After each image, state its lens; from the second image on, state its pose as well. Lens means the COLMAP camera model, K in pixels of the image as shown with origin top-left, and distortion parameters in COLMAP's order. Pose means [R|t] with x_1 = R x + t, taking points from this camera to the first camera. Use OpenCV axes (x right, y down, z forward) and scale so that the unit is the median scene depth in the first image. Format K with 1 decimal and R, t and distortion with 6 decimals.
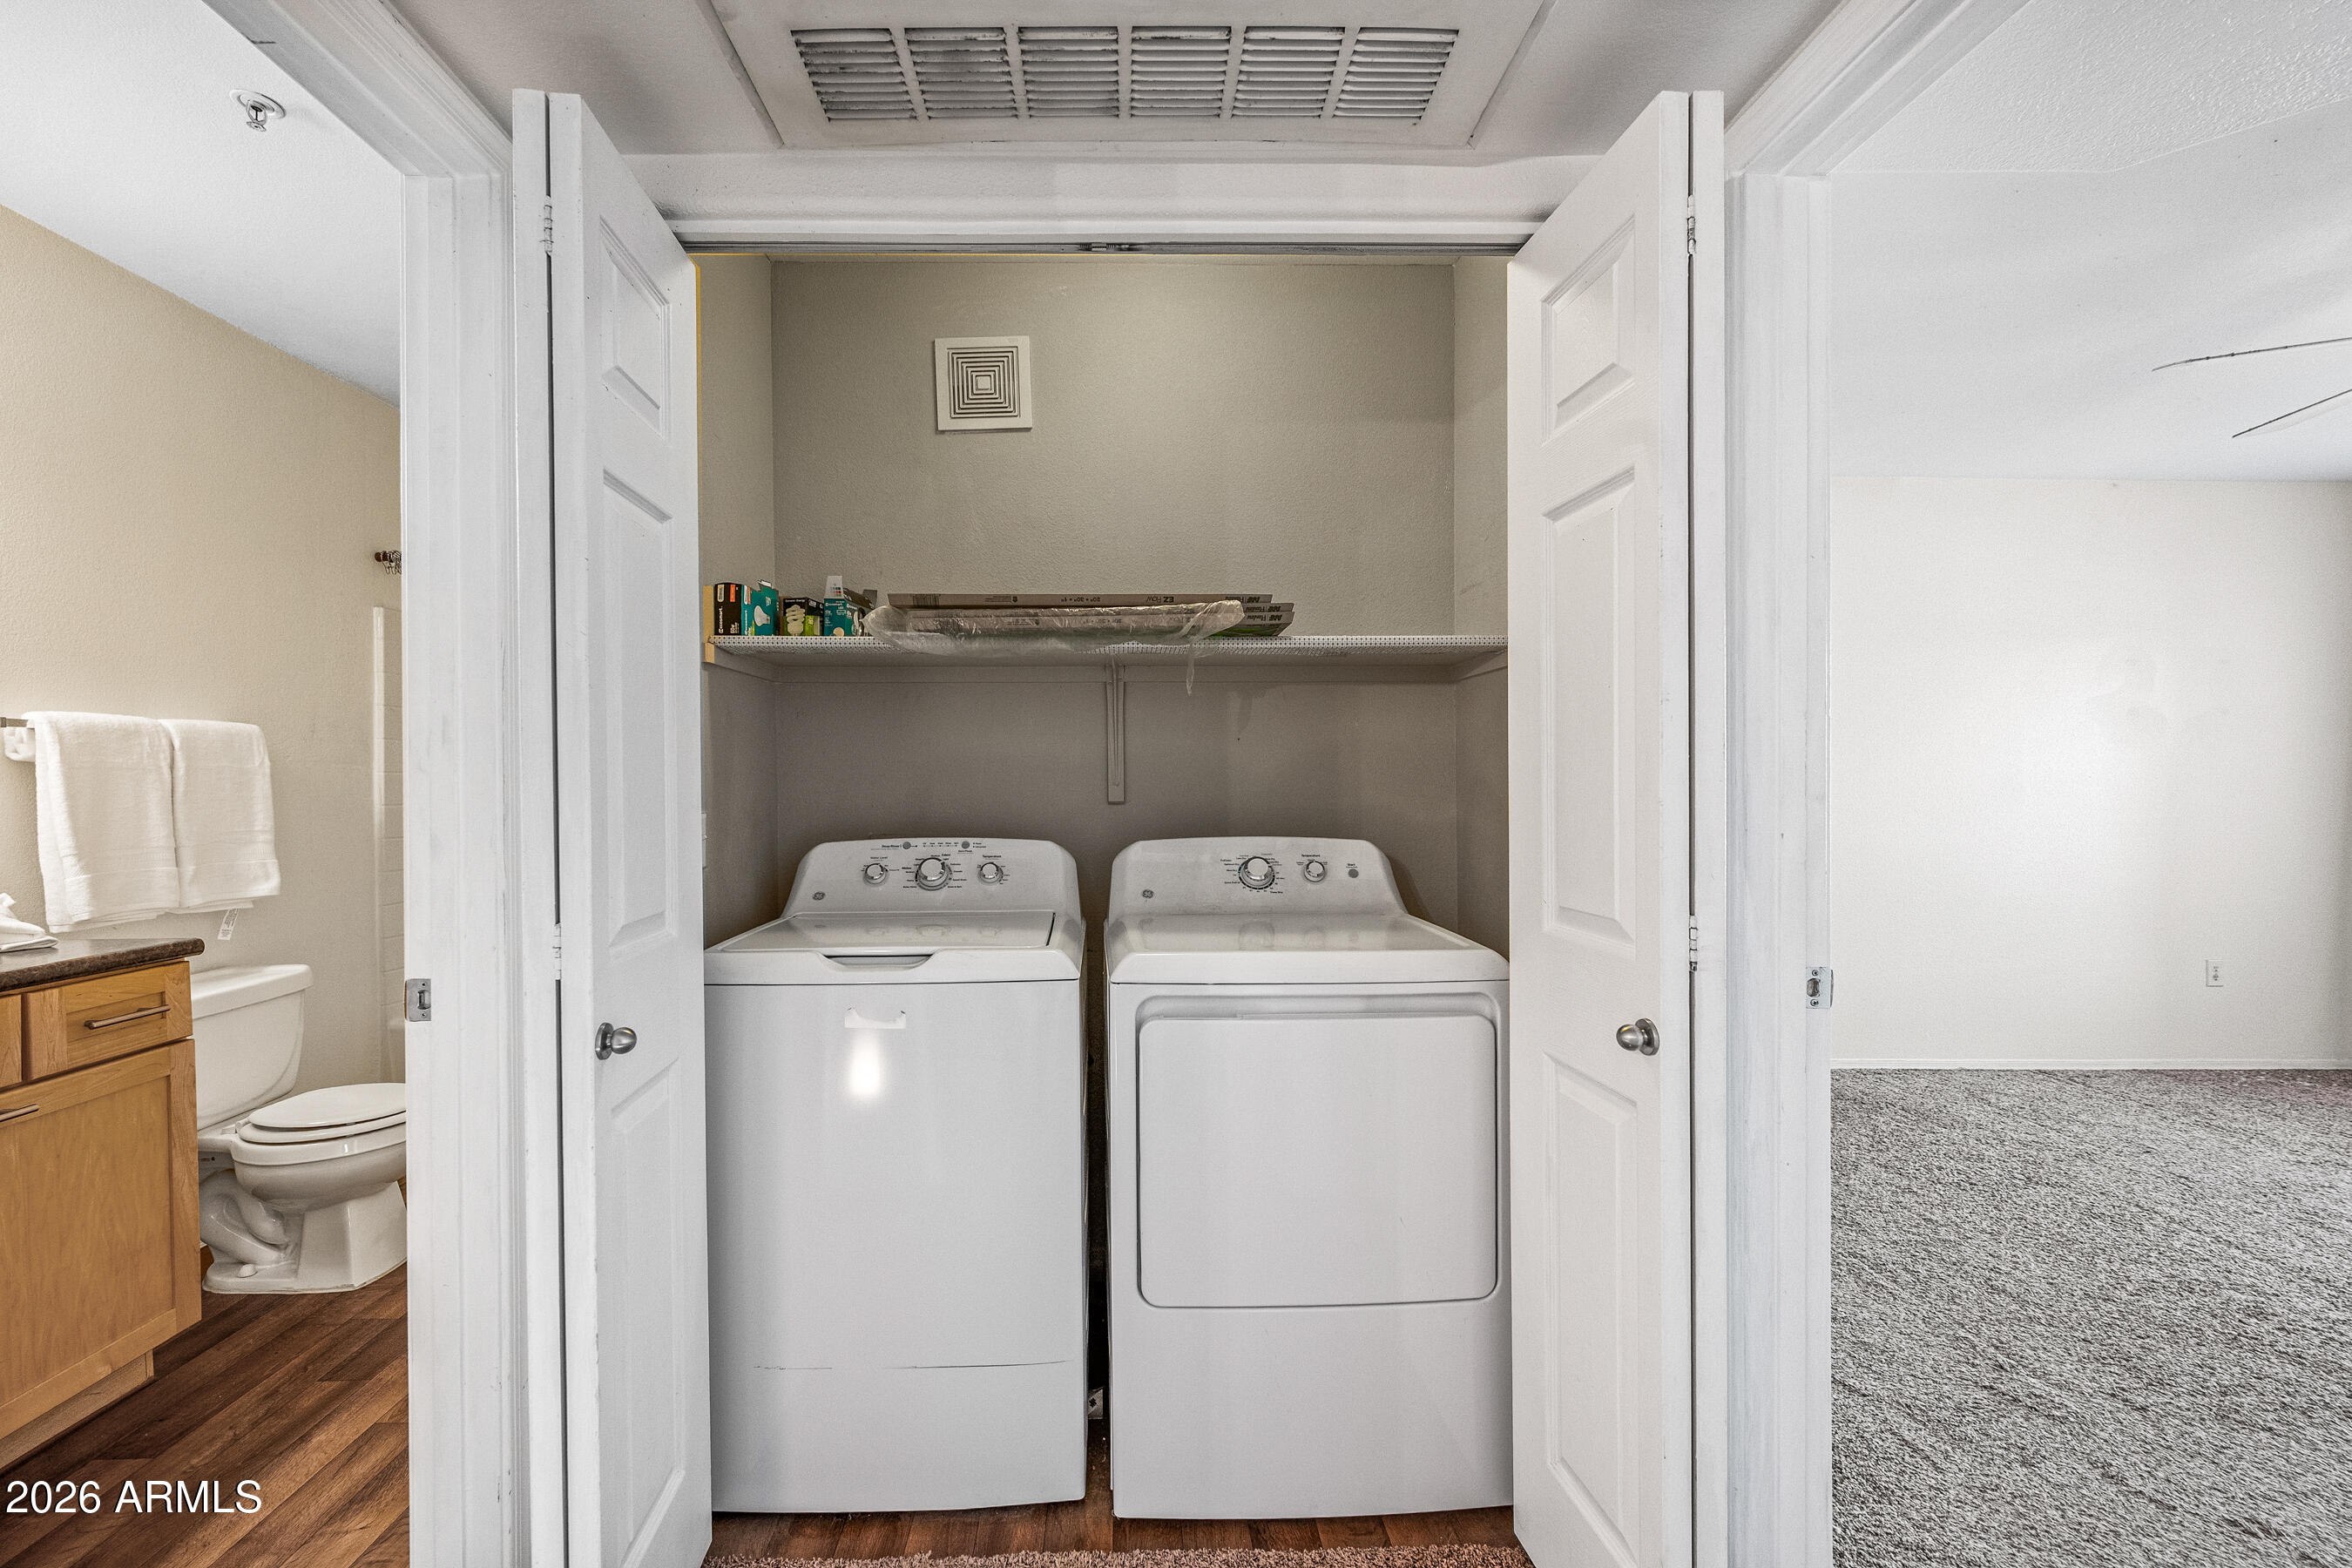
lens RADIAL K [[955.6, 0, 1119.1], [0, 955.6, 799.2], [0, 0, 1]] dist [0.005928, 0.000156]
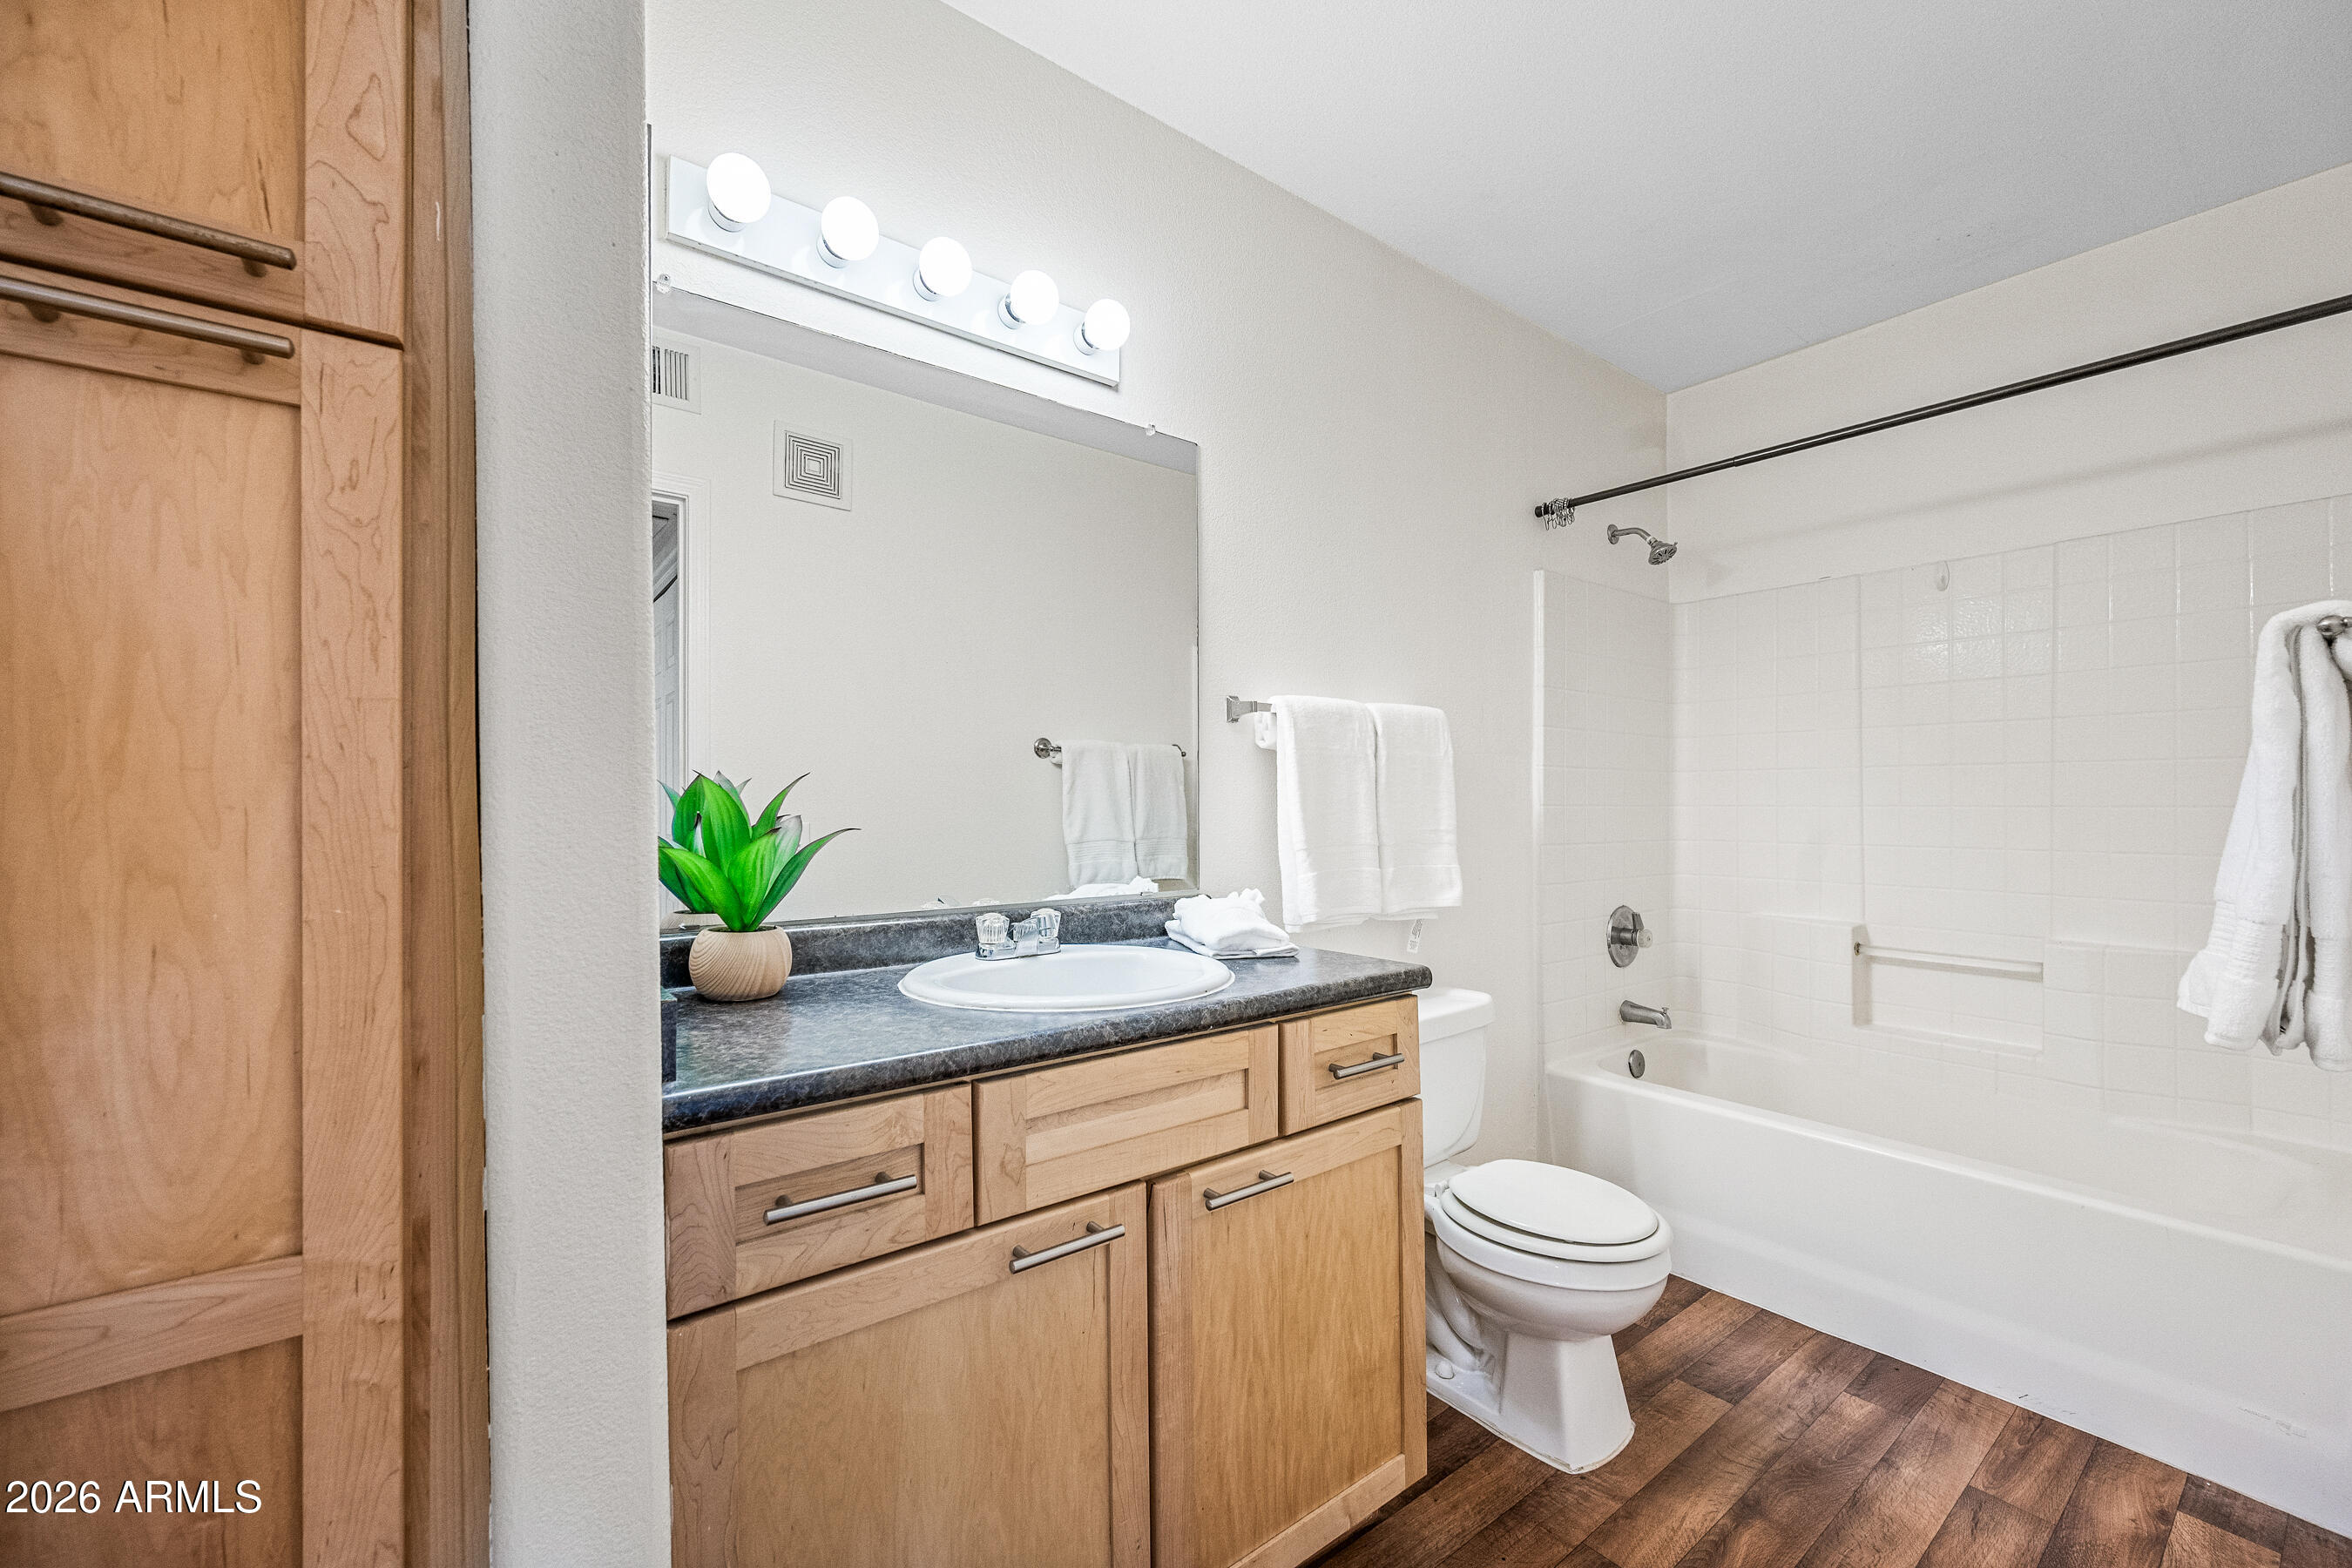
lens RADIAL K [[955.6, 0, 1119.1], [0, 955.6, 799.2], [0, 0, 1]] dist [0.005928, 0.000156]
pose [[0.560128, -0.002766, -0.828402, -0.436897], [-0.011165, 0.999878, -0.010888, 0.022146], [0.828331, 0.015348, 0.560029, 0.349455]]
